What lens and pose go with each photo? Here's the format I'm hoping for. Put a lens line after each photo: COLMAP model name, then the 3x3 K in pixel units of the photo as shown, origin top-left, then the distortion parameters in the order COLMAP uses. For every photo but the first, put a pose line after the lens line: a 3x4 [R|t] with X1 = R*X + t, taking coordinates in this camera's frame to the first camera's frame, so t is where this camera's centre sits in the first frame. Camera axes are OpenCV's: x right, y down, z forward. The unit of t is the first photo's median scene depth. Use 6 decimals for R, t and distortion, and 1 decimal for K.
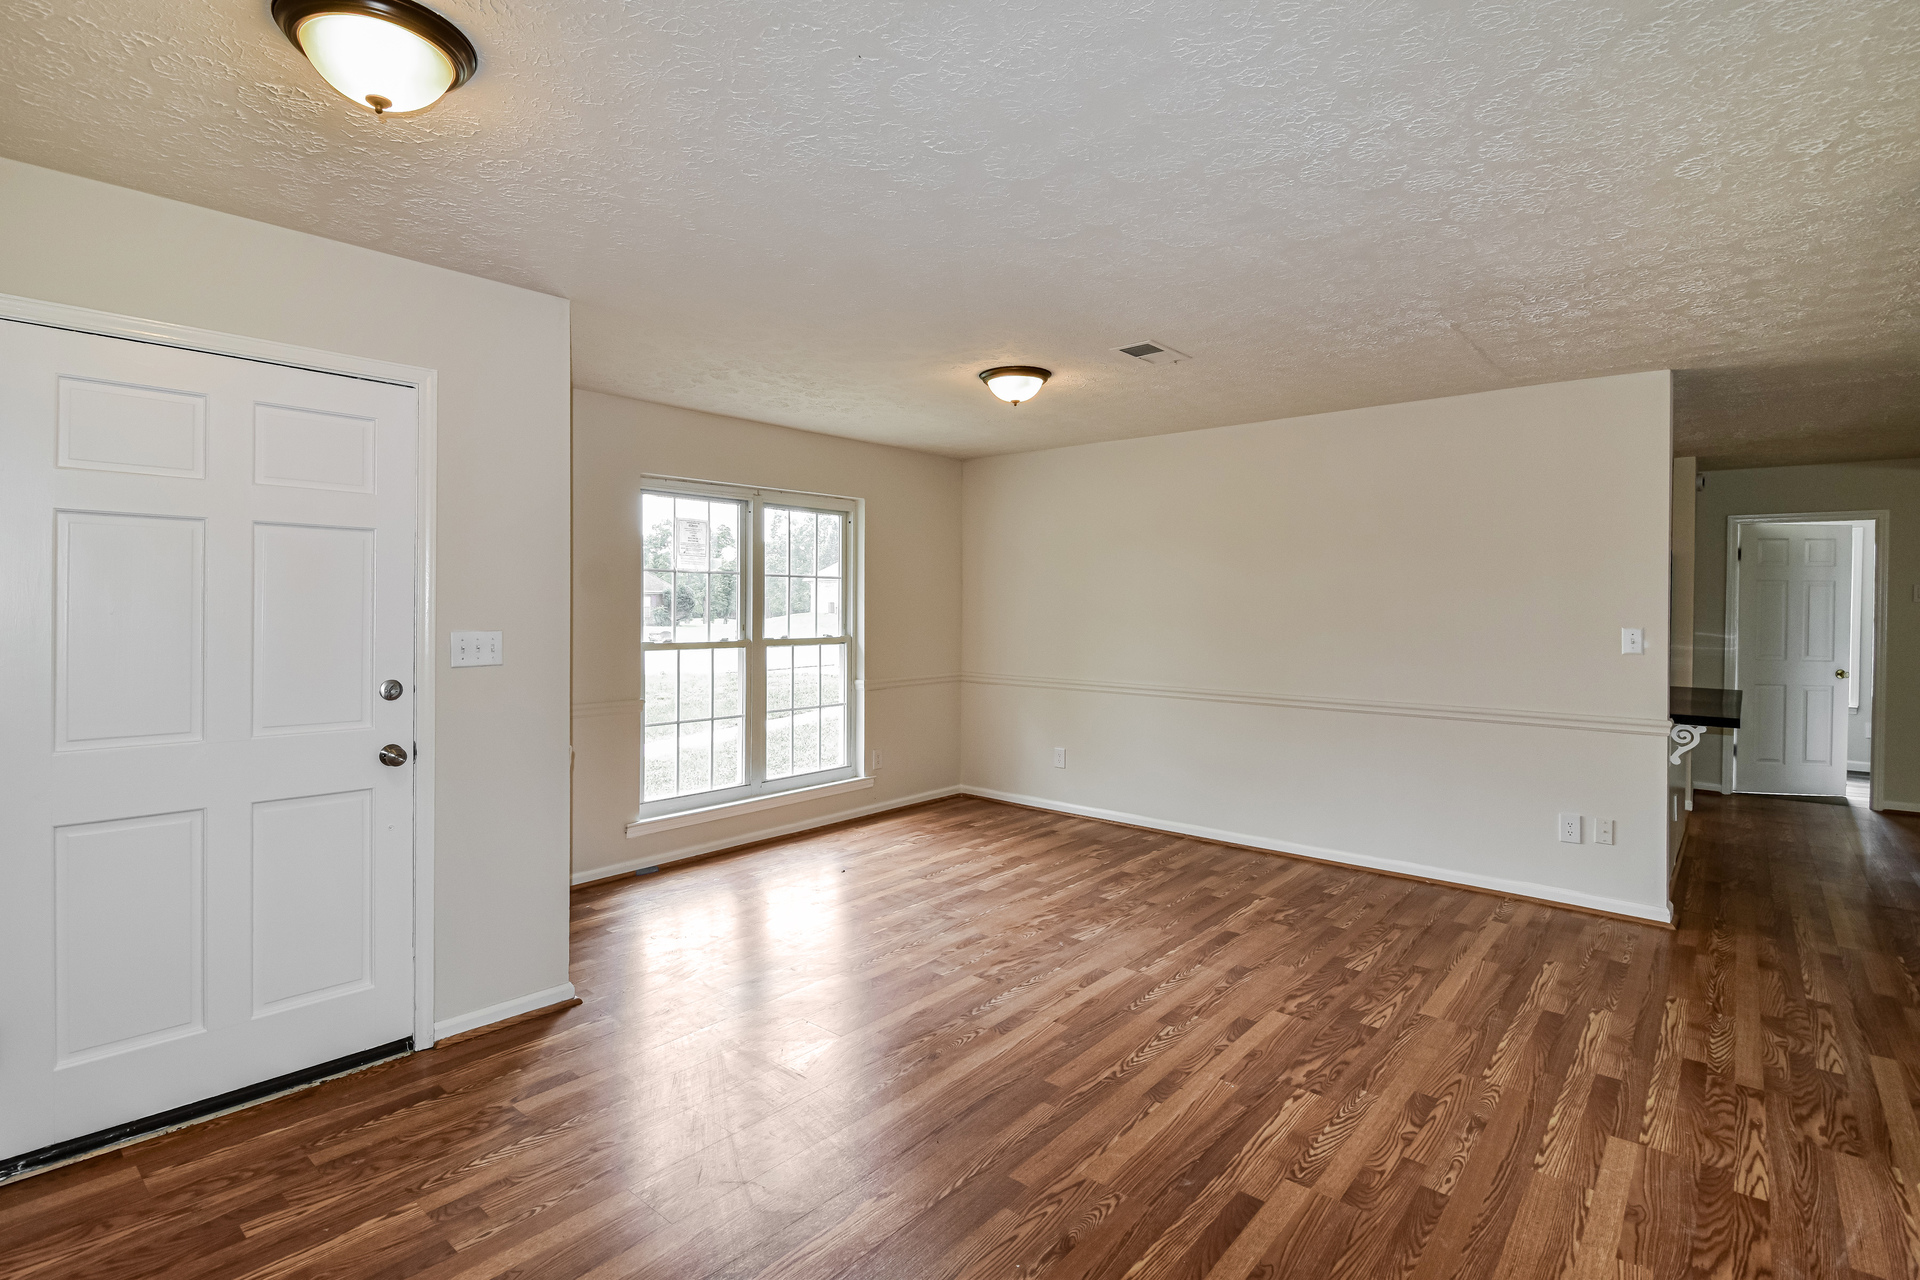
lens RADIAL K [[917.1, 0, 965.5], [0, 917.1, 622.5], [0, 0, 1]] dist [-0.000824, -0.000790]
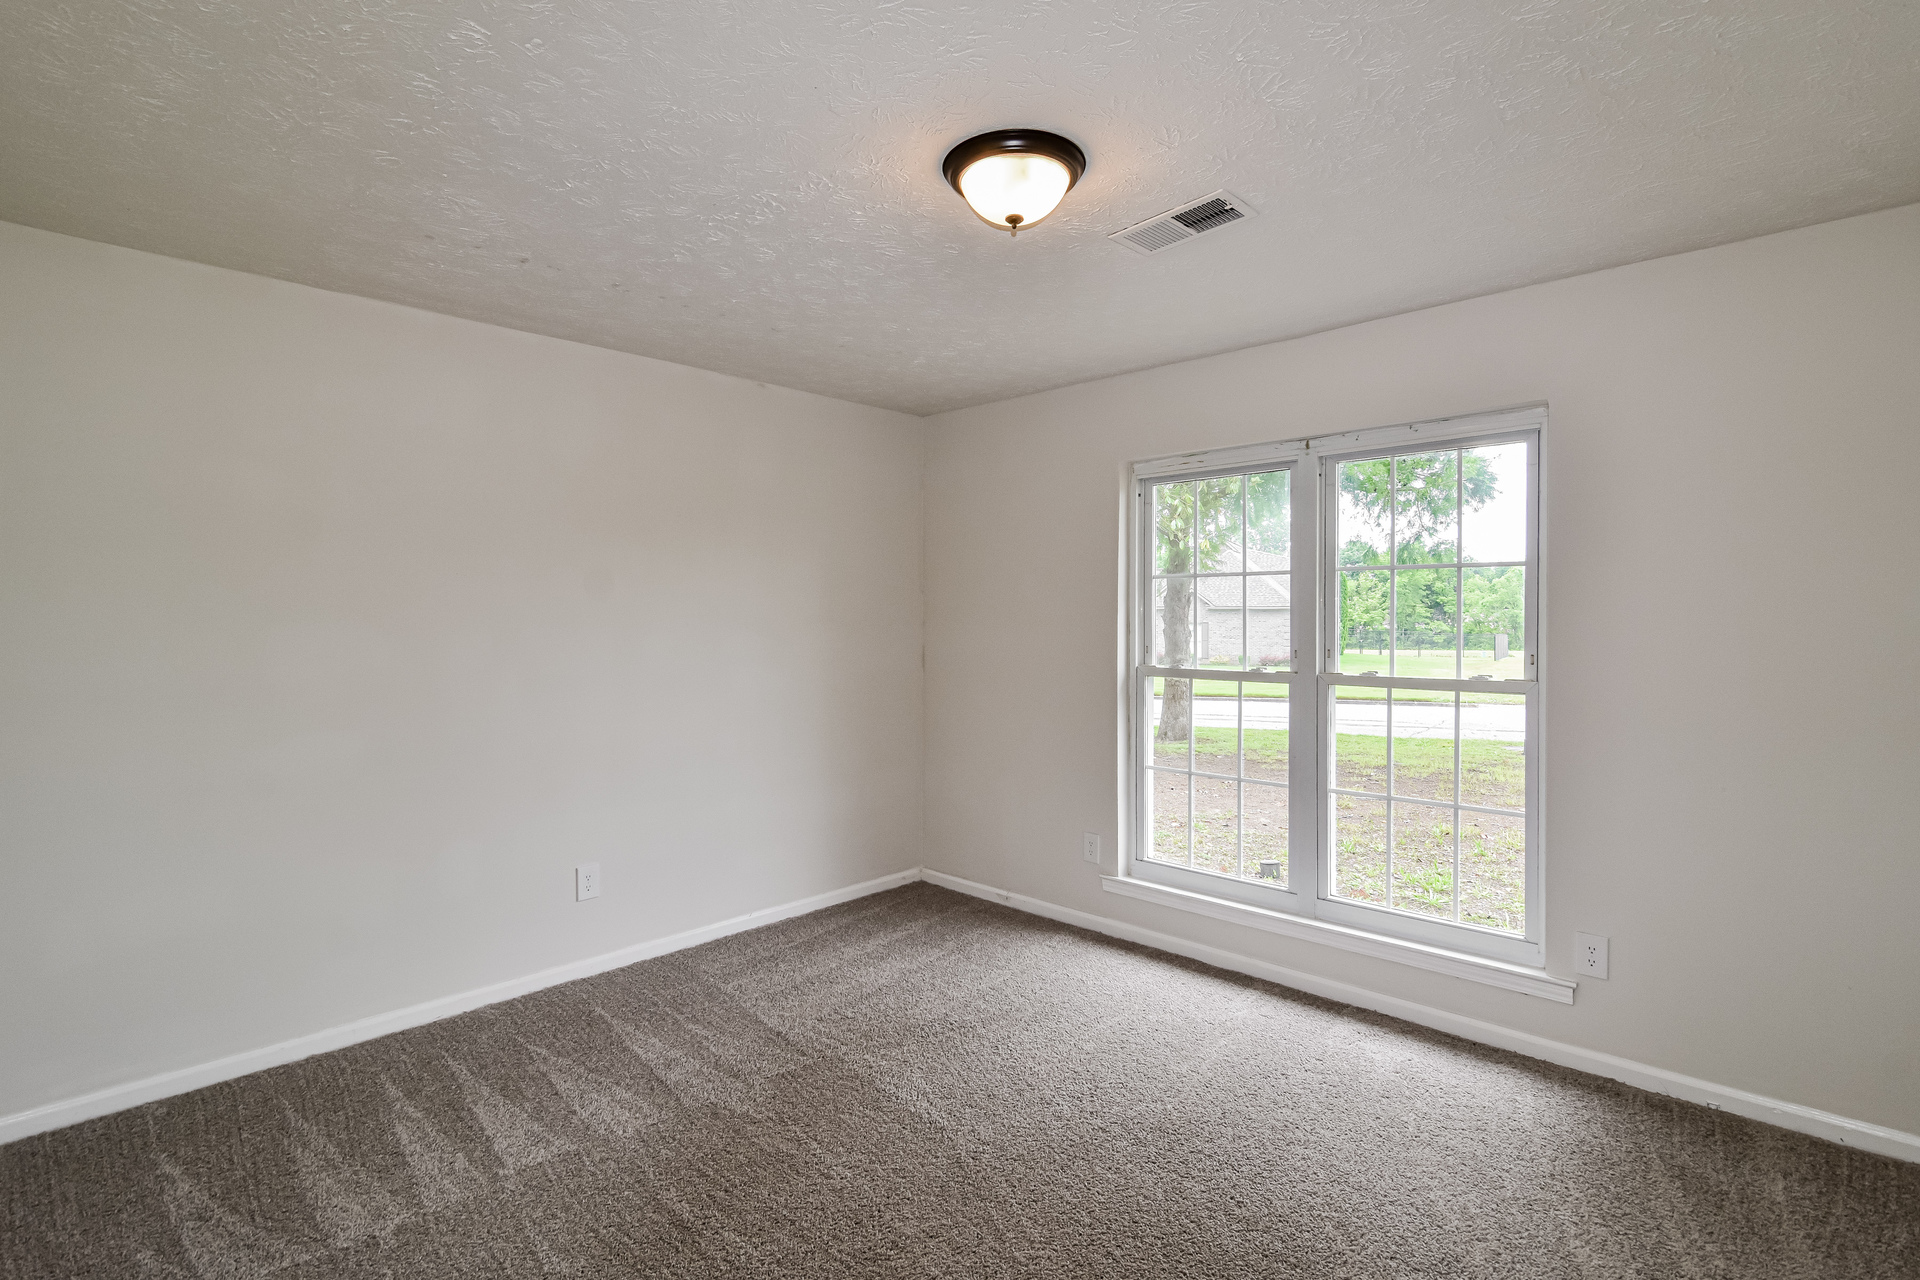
lens RADIAL K [[917.1, 0, 947.5], [0, 917.1, 622.6], [0, 0, 1]] dist [-0.000824, -0.000790]
pose [[-0.079941, -0.011084, -0.996738, 0.430282], [-0.026092, 0.999619, -0.009023, -0.003371], [0.996458, 0.025286, -0.080200, 0.788447]]
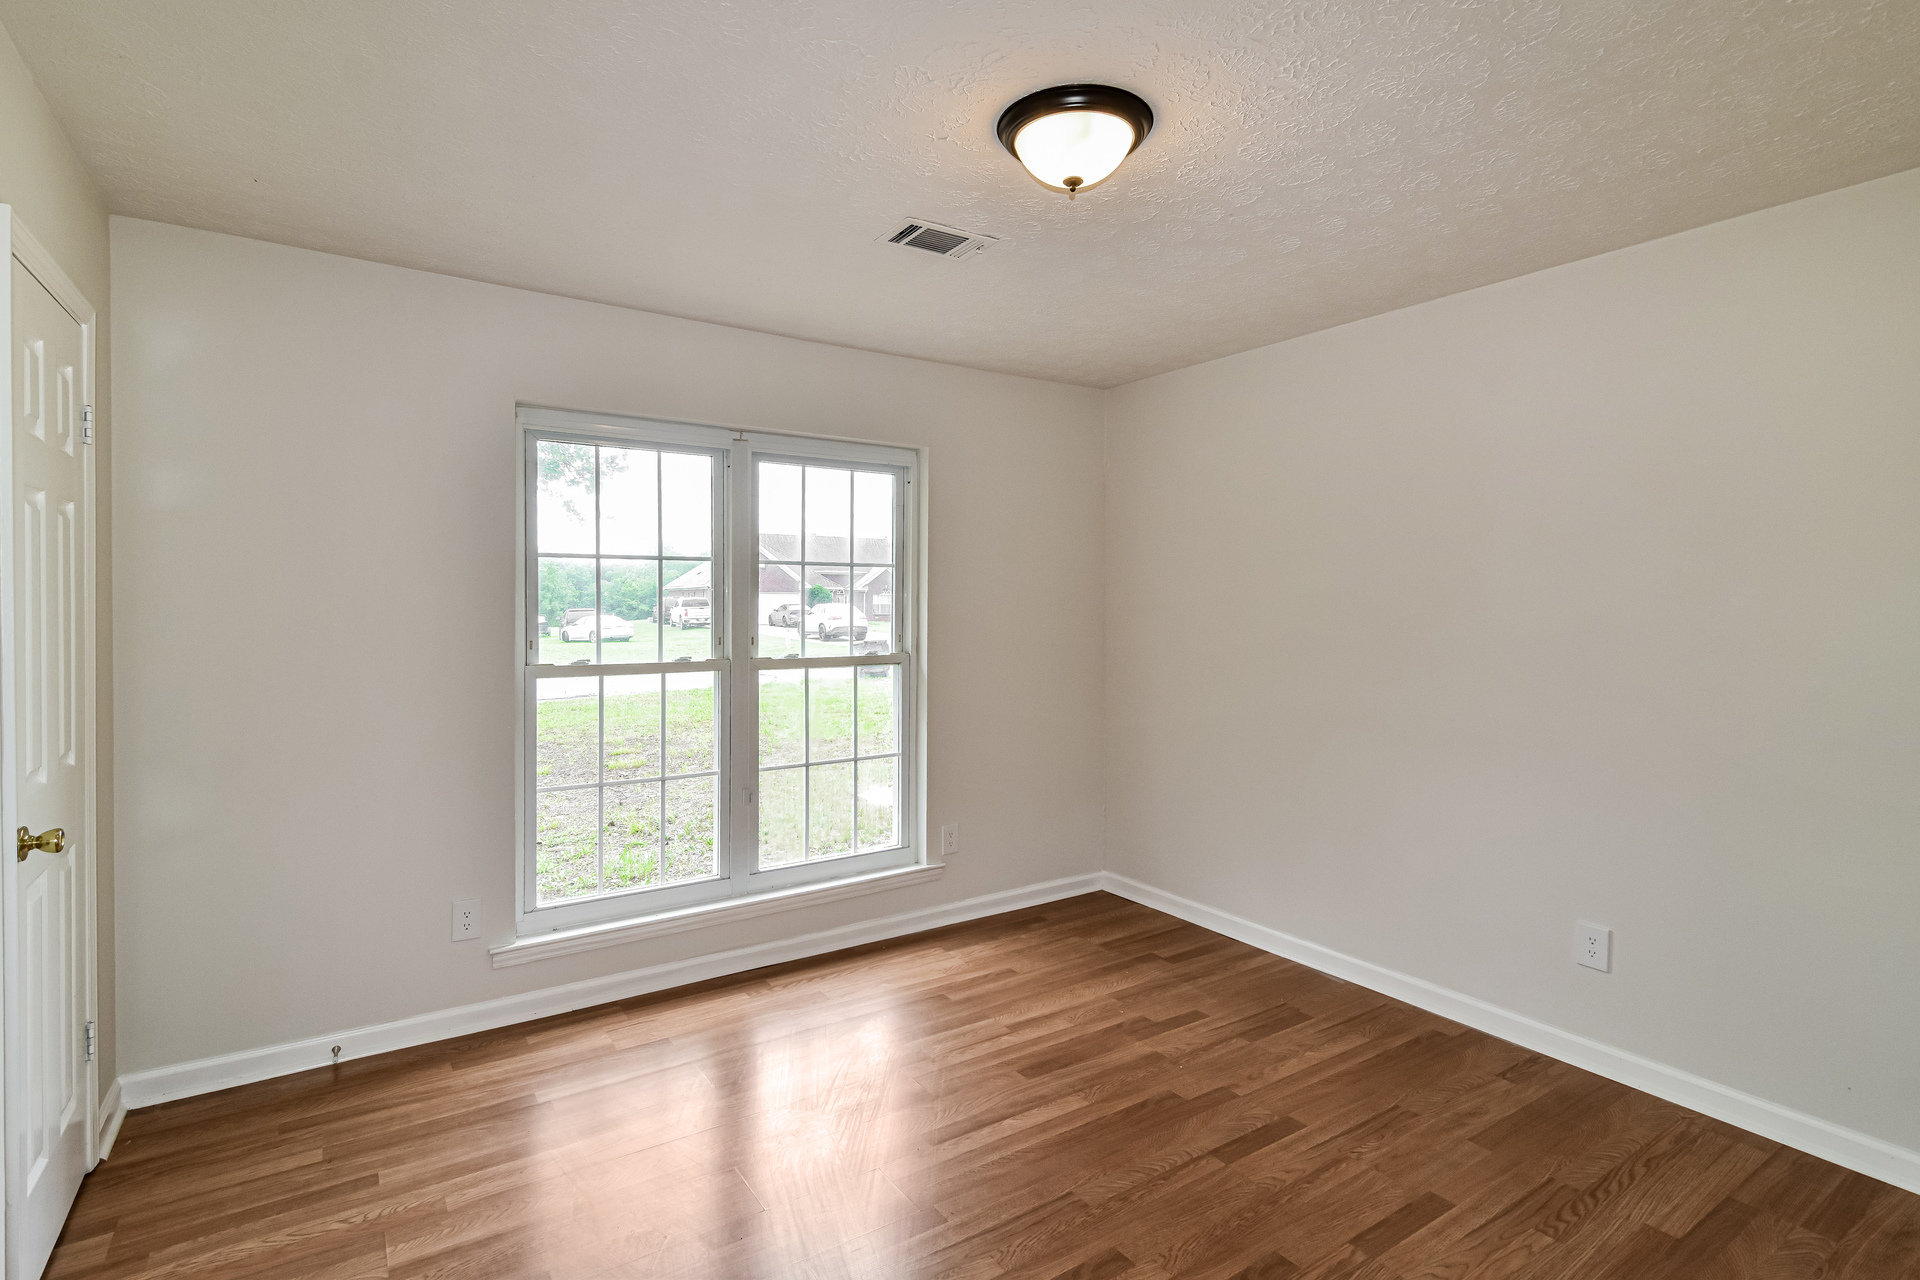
lens RADIAL K [[917.1, 0, 941.4], [0, 917.1, 626.5], [0, 0, 1]] dist [-0.000824, -0.000790]
pose [[0.957995, -0.007302, -0.286691, 0.100223], [0.004948, 0.999948, -0.008935, 0.002018], [0.286741, 0.007141, 0.957981, 0.403780]]
